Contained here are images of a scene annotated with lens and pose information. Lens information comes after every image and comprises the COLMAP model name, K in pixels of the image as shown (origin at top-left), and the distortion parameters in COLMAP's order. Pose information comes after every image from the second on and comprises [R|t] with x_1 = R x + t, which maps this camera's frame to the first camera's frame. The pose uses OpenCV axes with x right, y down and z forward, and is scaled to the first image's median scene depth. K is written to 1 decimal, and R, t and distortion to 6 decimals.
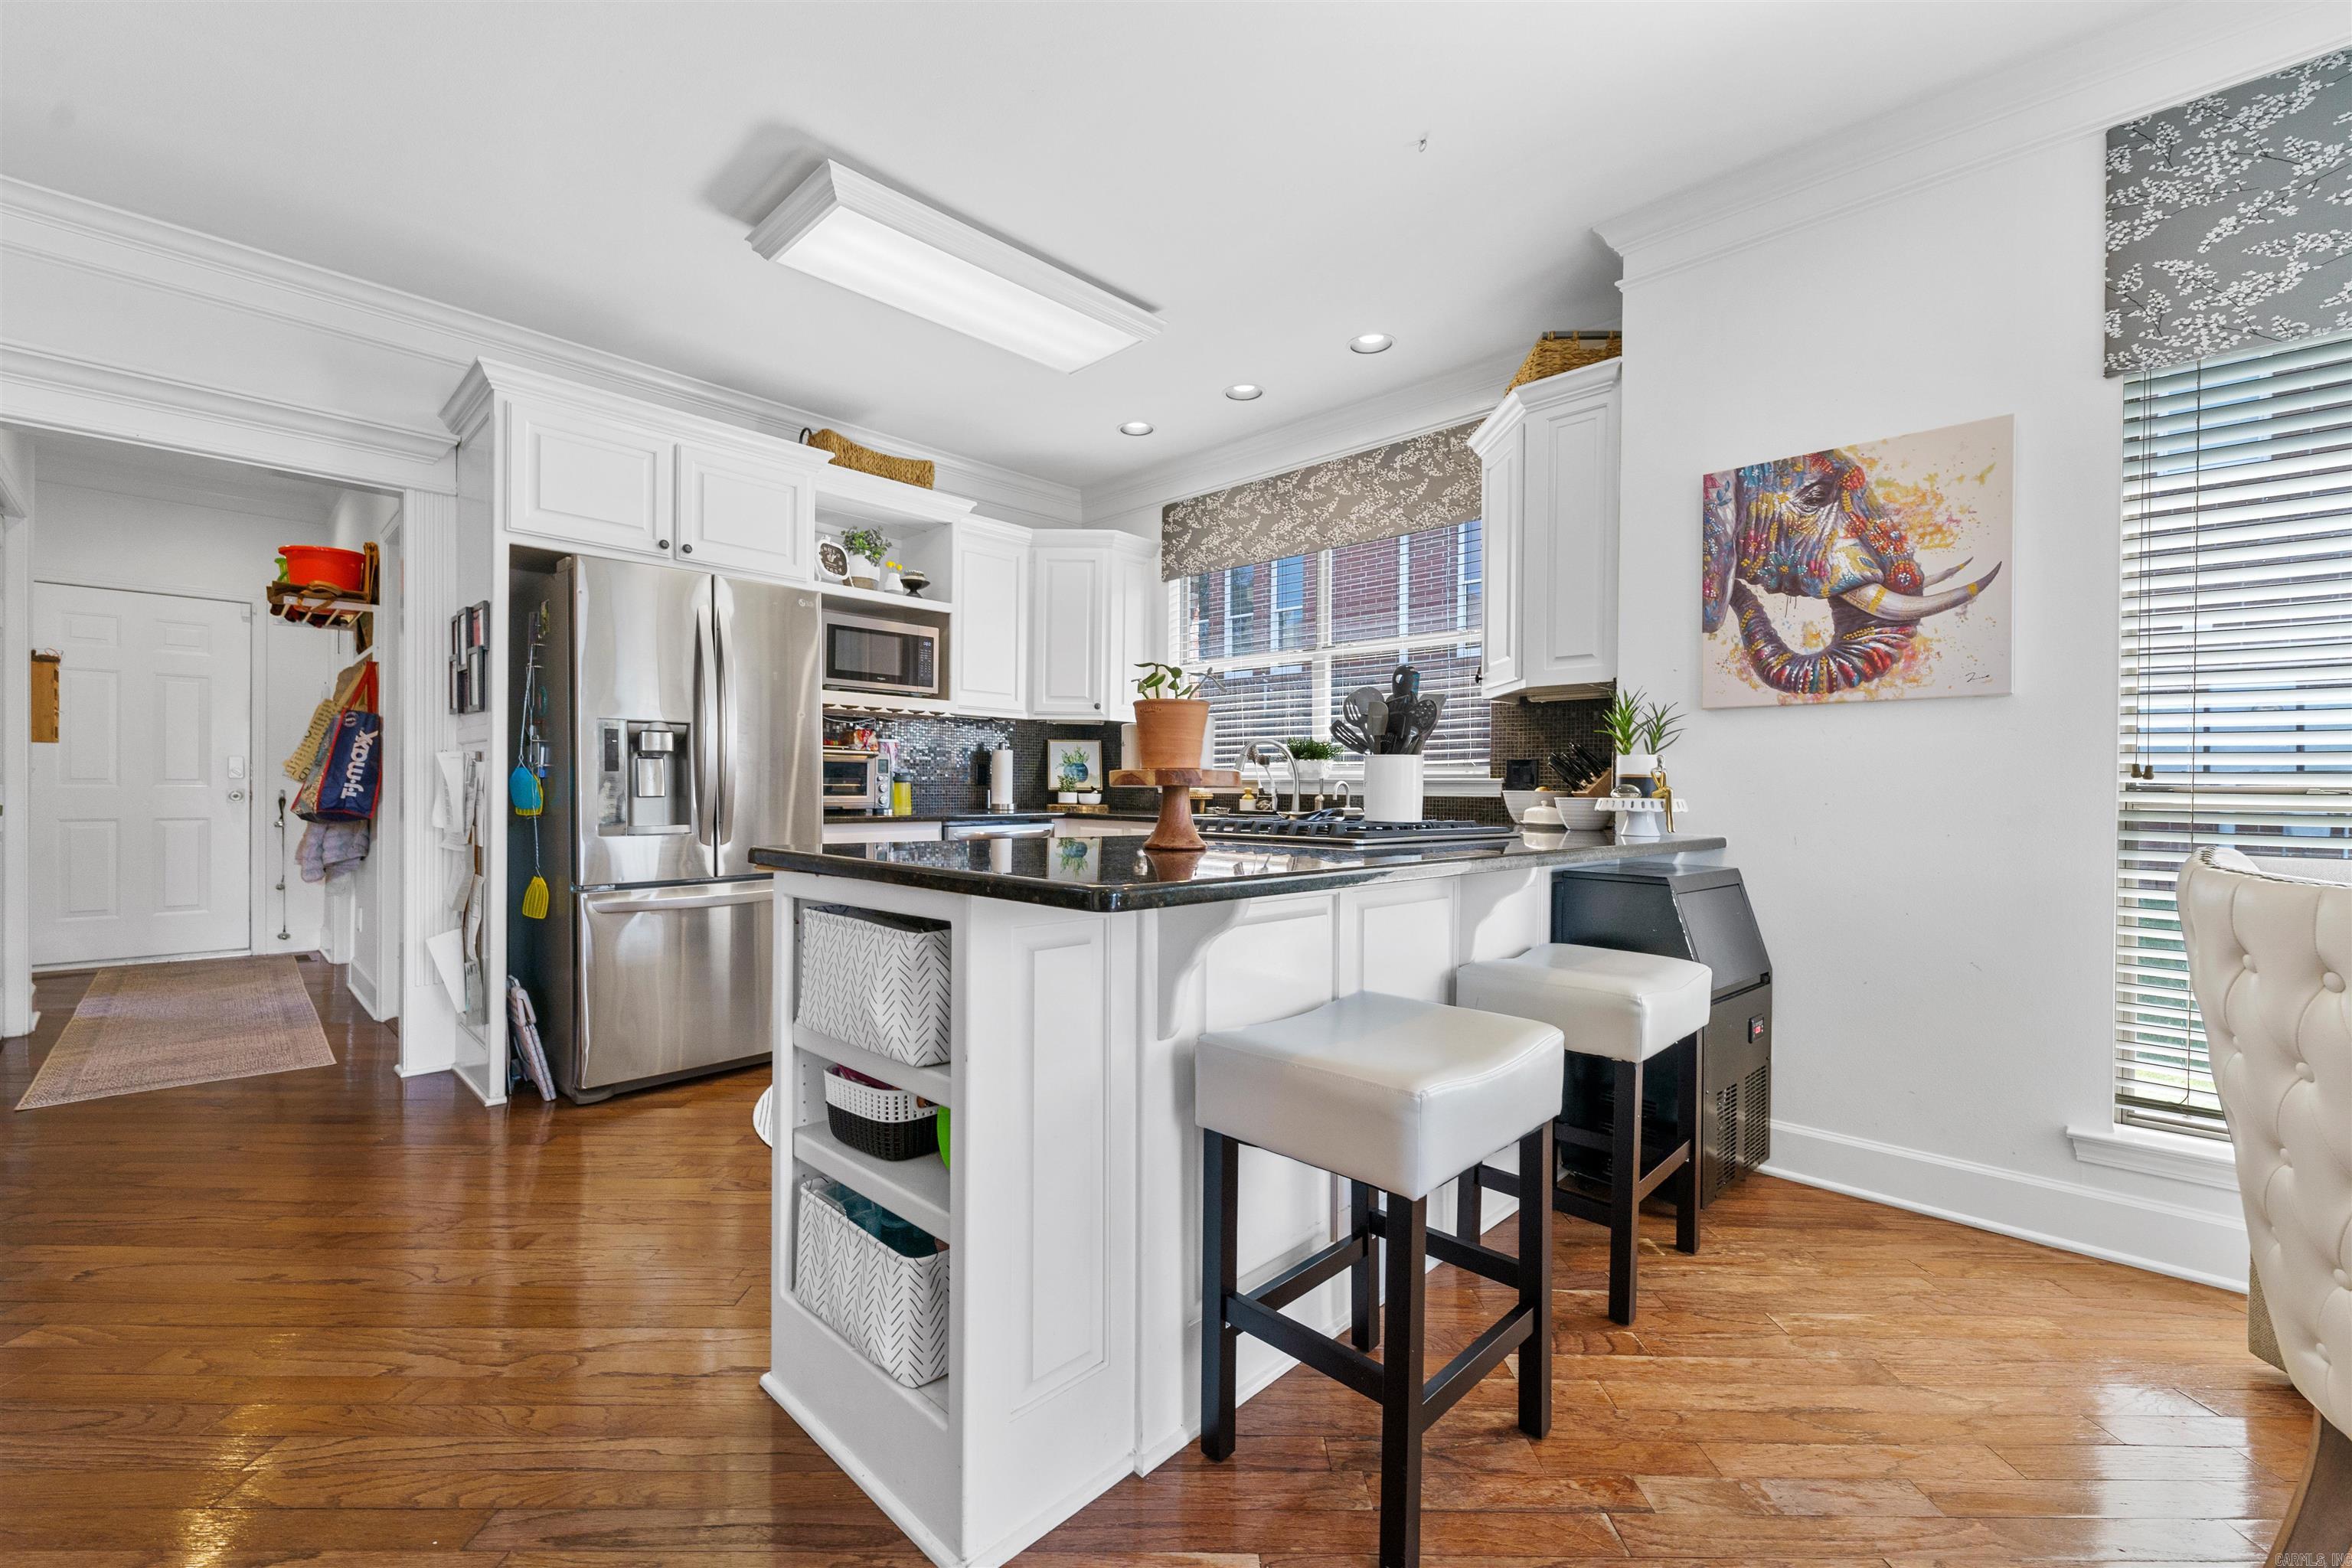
lens RADIAL K [[954.3, 0, 1173.5], [0, 954.3, 794.8], [0, 0, 1]] dist [-0.000109, -0.000614]
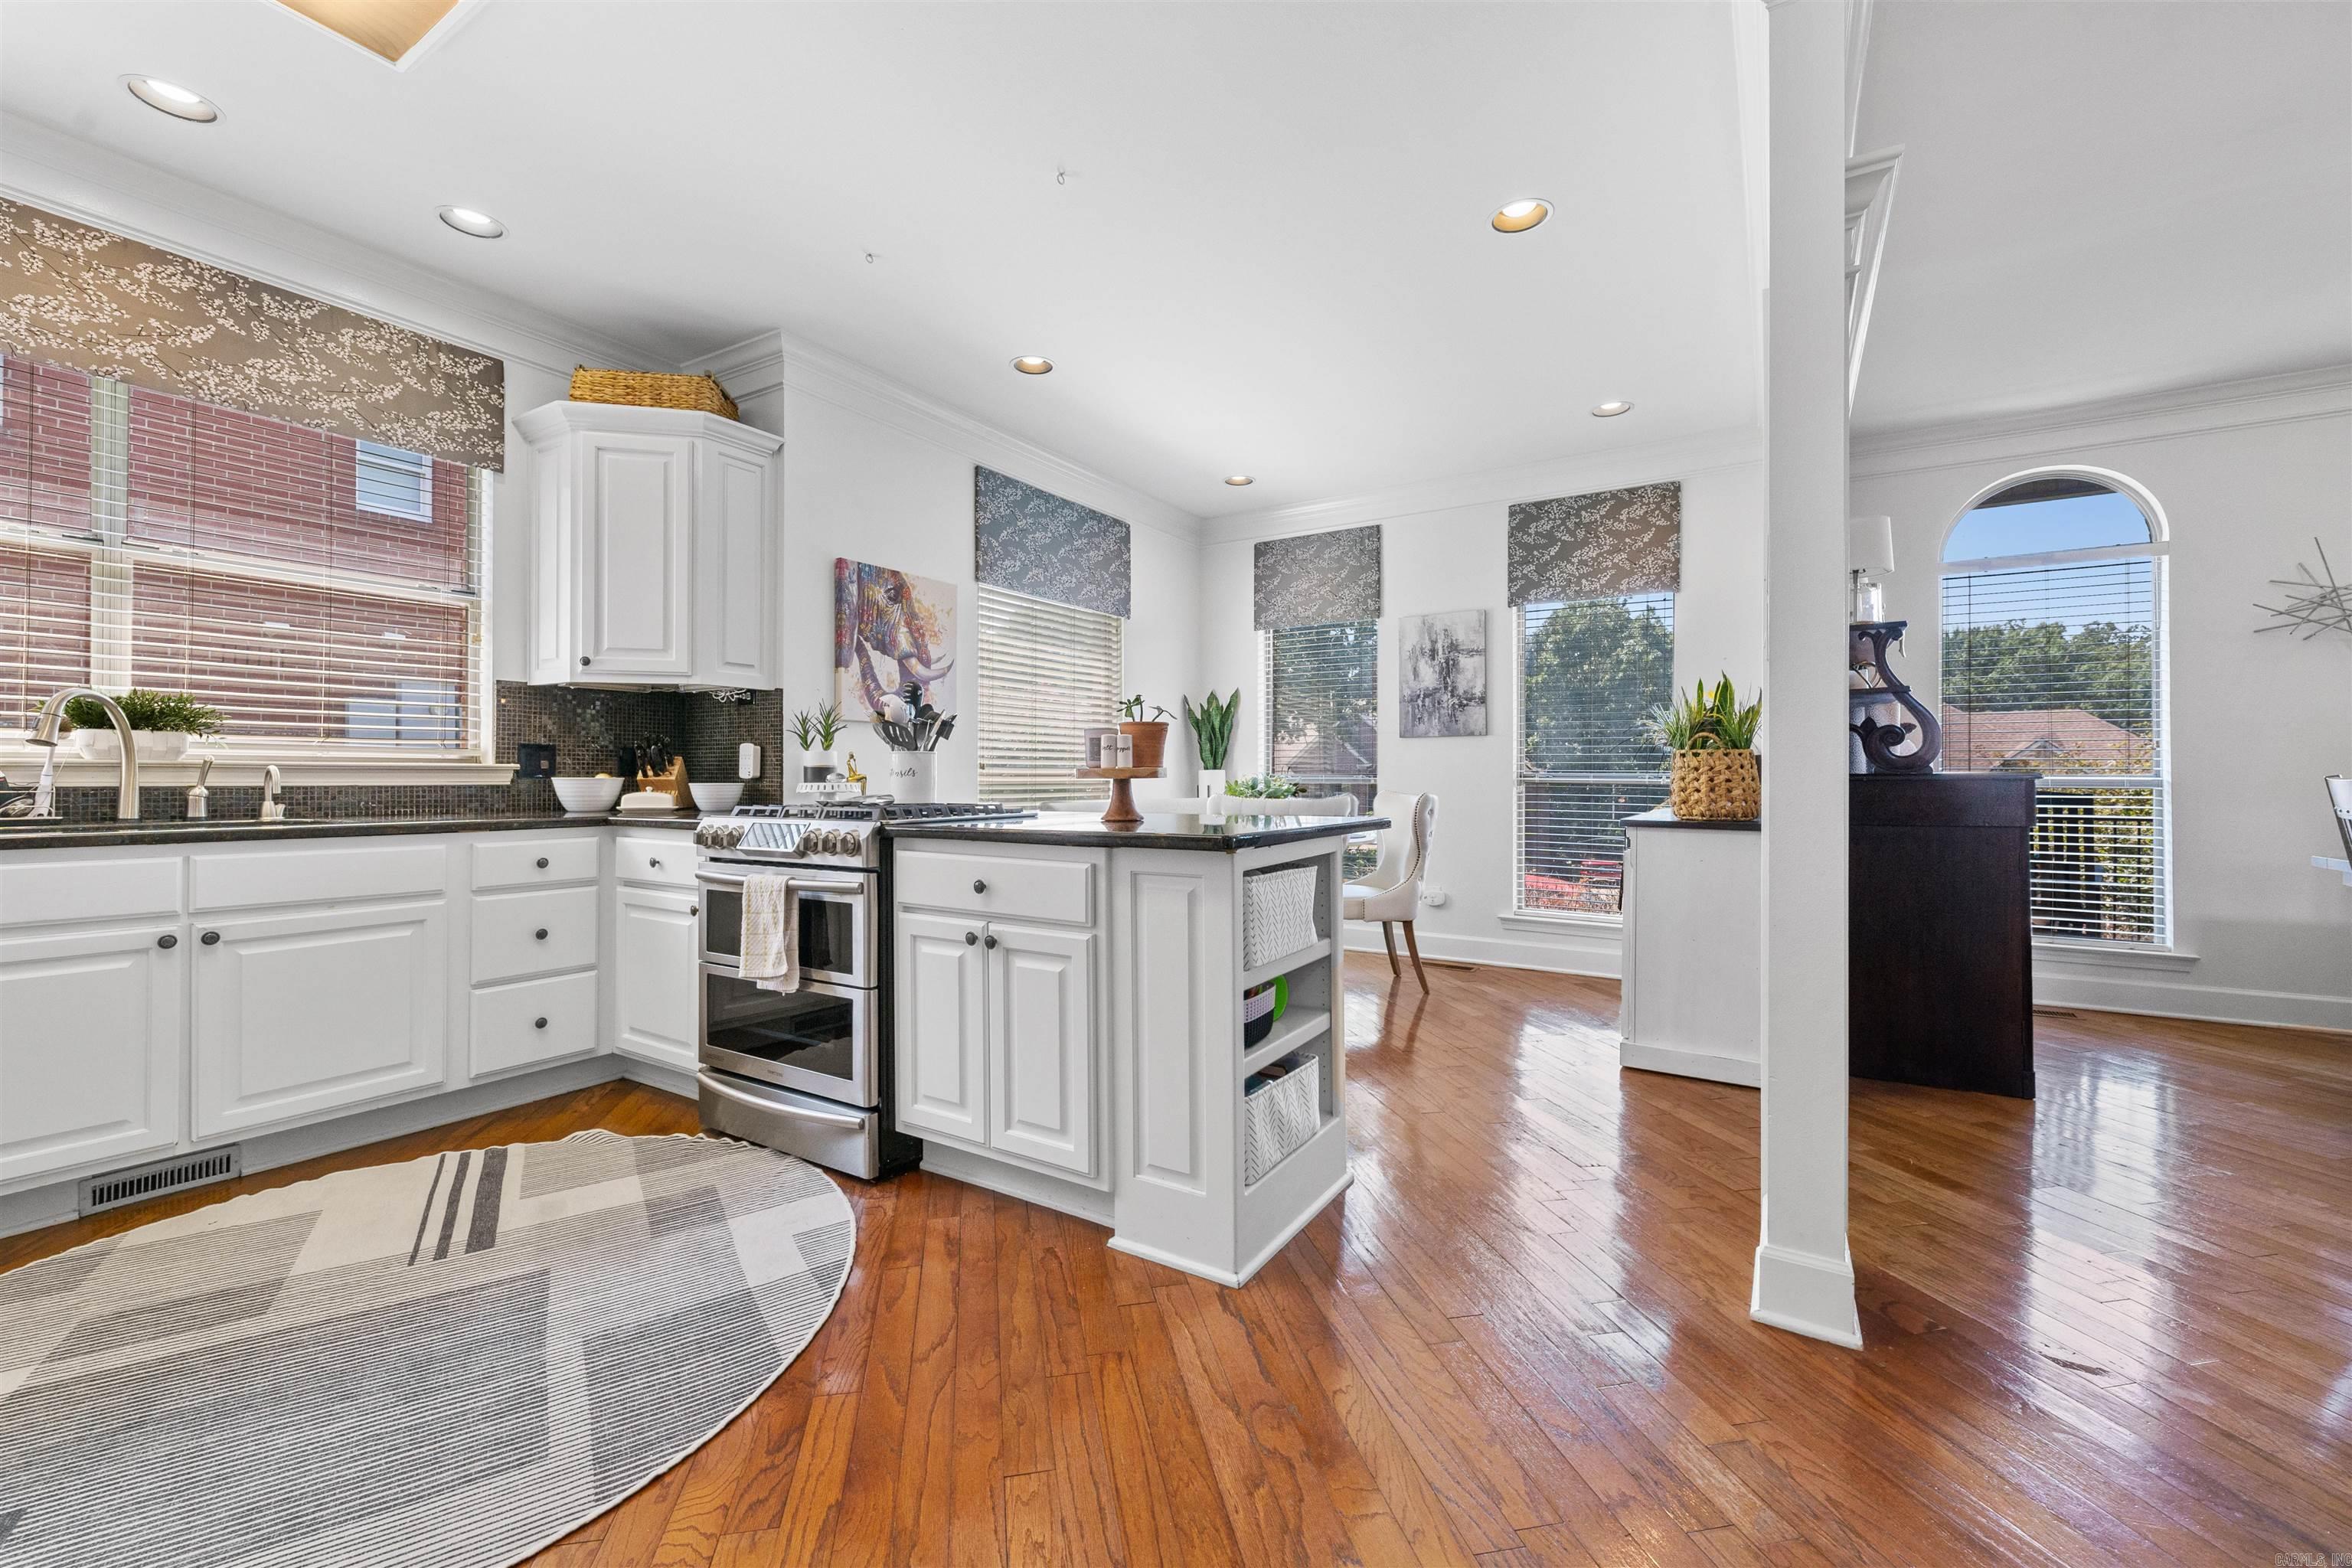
lens RADIAL K [[943.2, 0, 1176.0], [0, 943.2, 784.0], [0, 0, 1]] dist [-0.000928, -0.000192]
pose [[-0.198102, -0.014023, 0.980081, -1.038197], [0.005256, 0.999868, 0.015369, -0.014365], [-0.980167, 0.008196, -0.198002, 0.870538]]
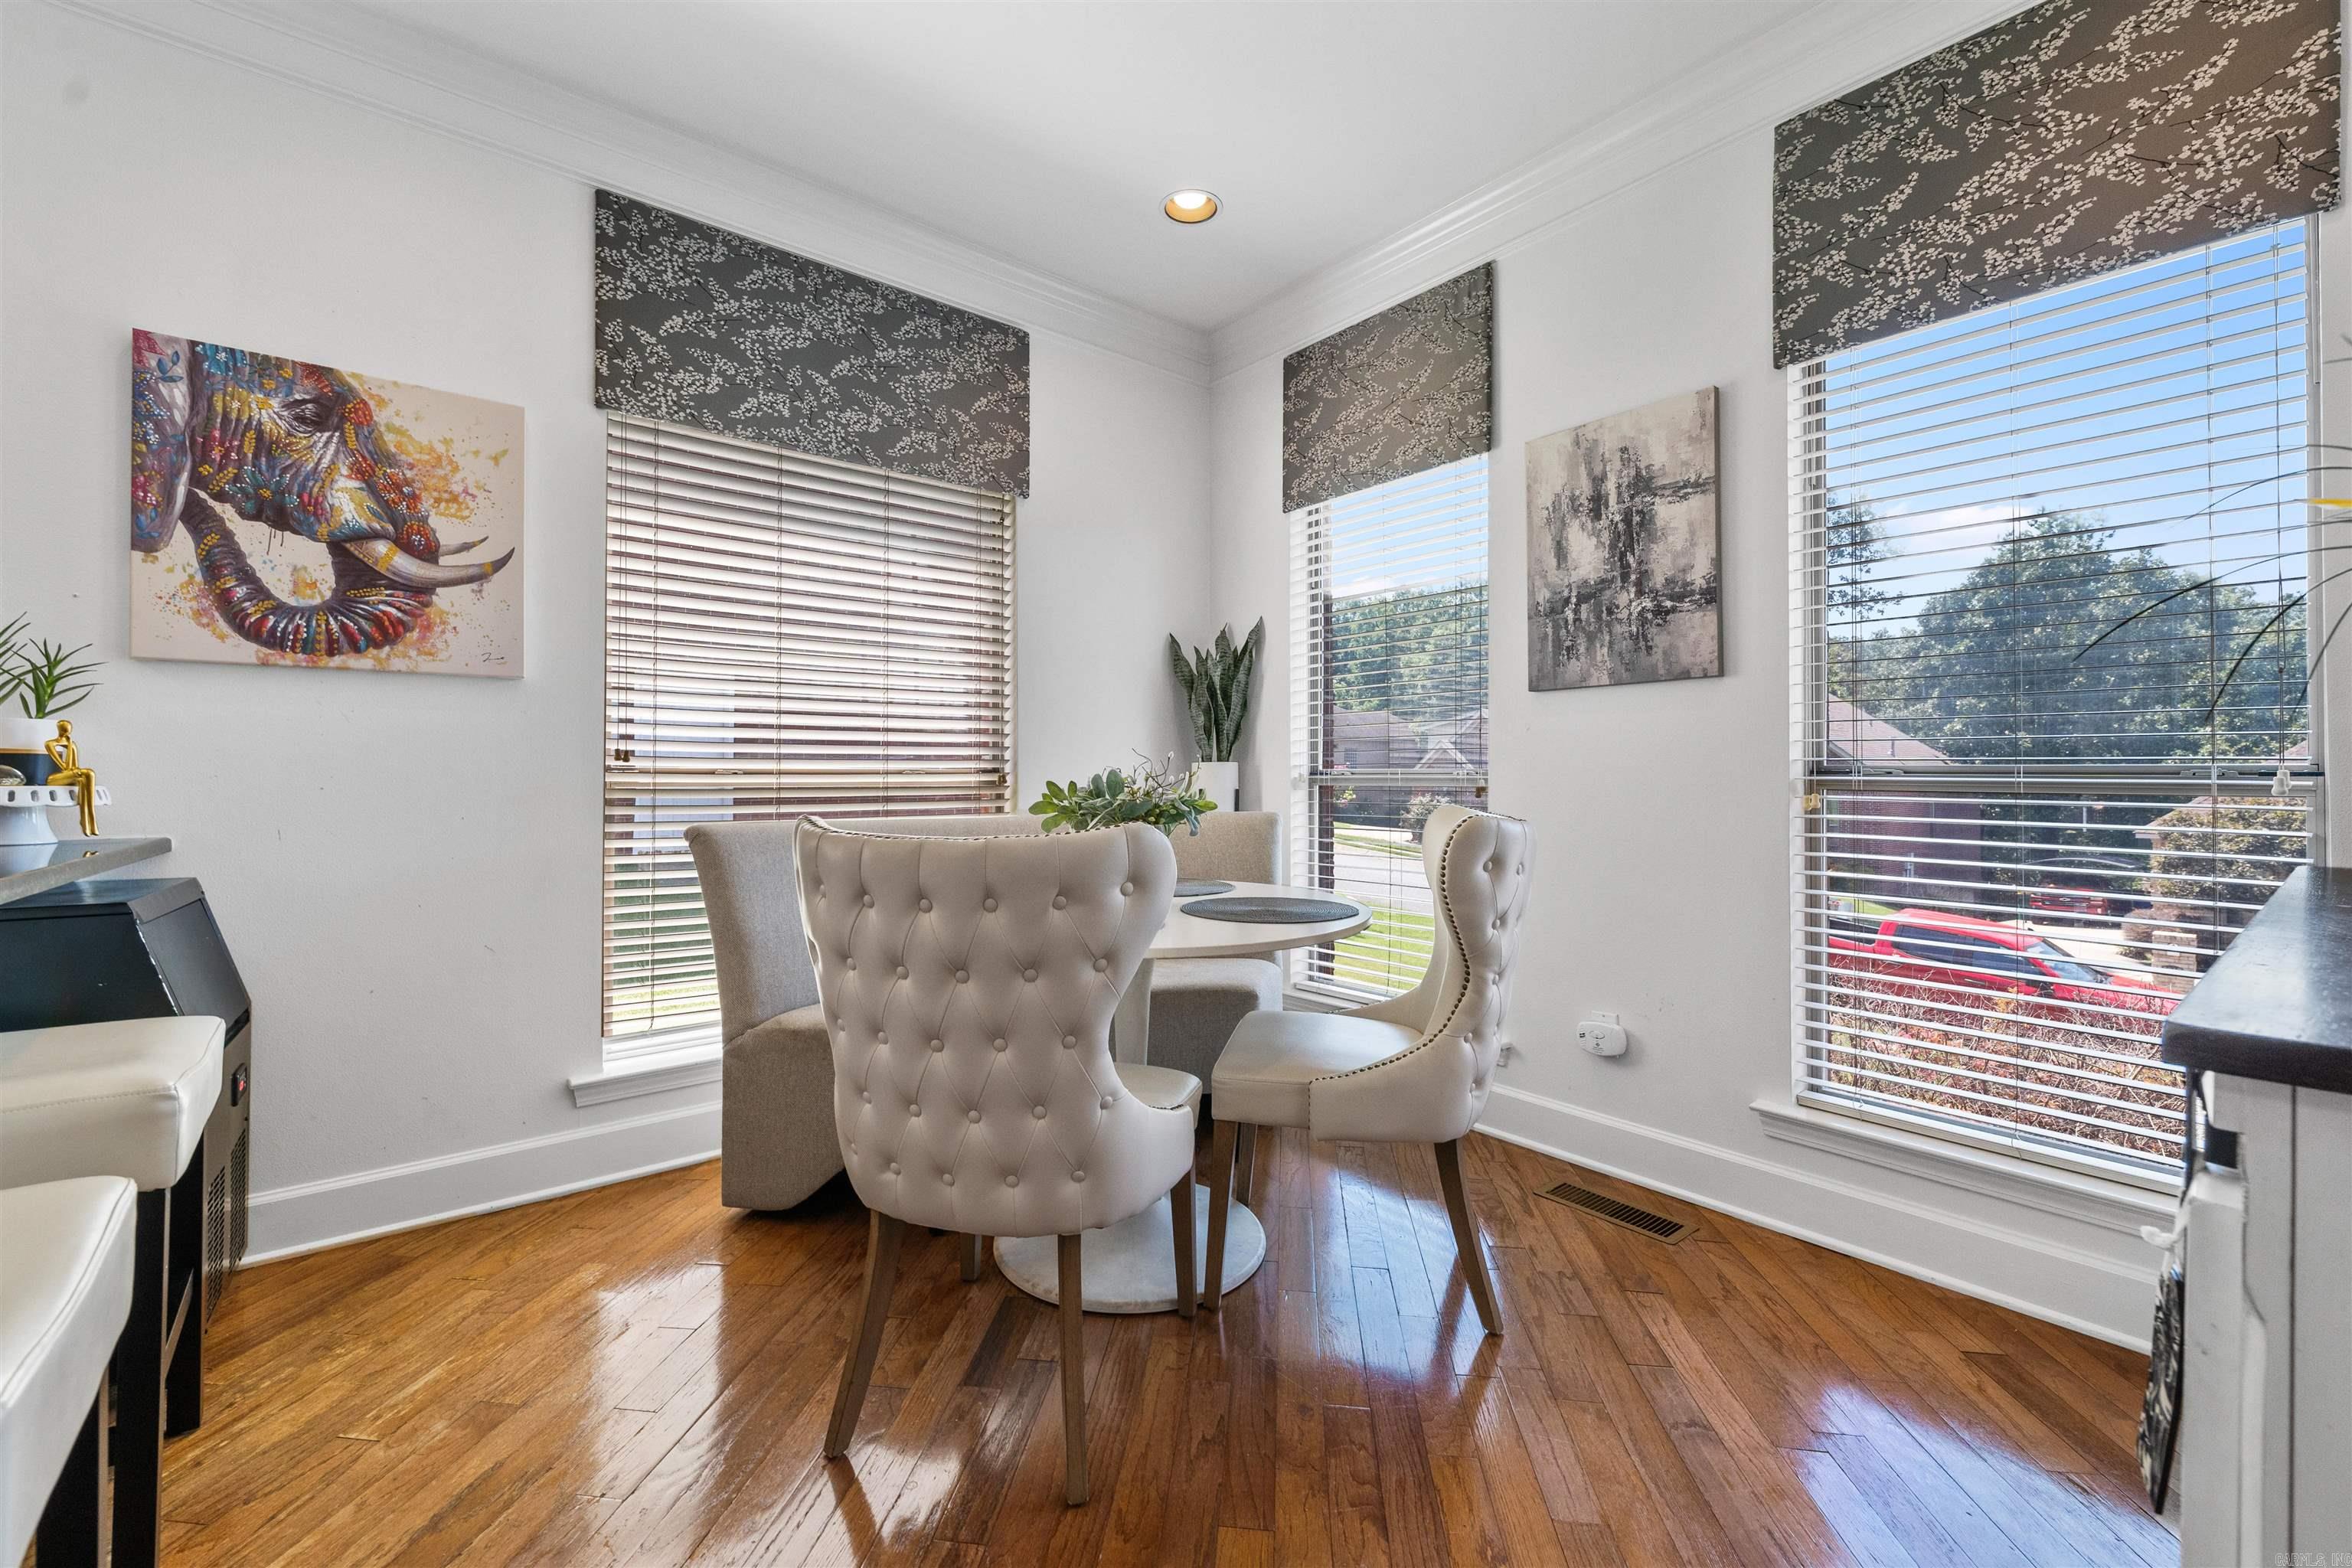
lens RADIAL K [[962.5, 0, 1169.9], [0, 962.5, 767.0], [0, 0, 1]] dist [0.008873, -0.005551]
pose [[0.123484, 0.001227, 0.992346, -0.066059], [0.007119, 0.999972, -0.002122, -0.002224], [-0.992321, 0.007326, 0.123472, 0.164806]]
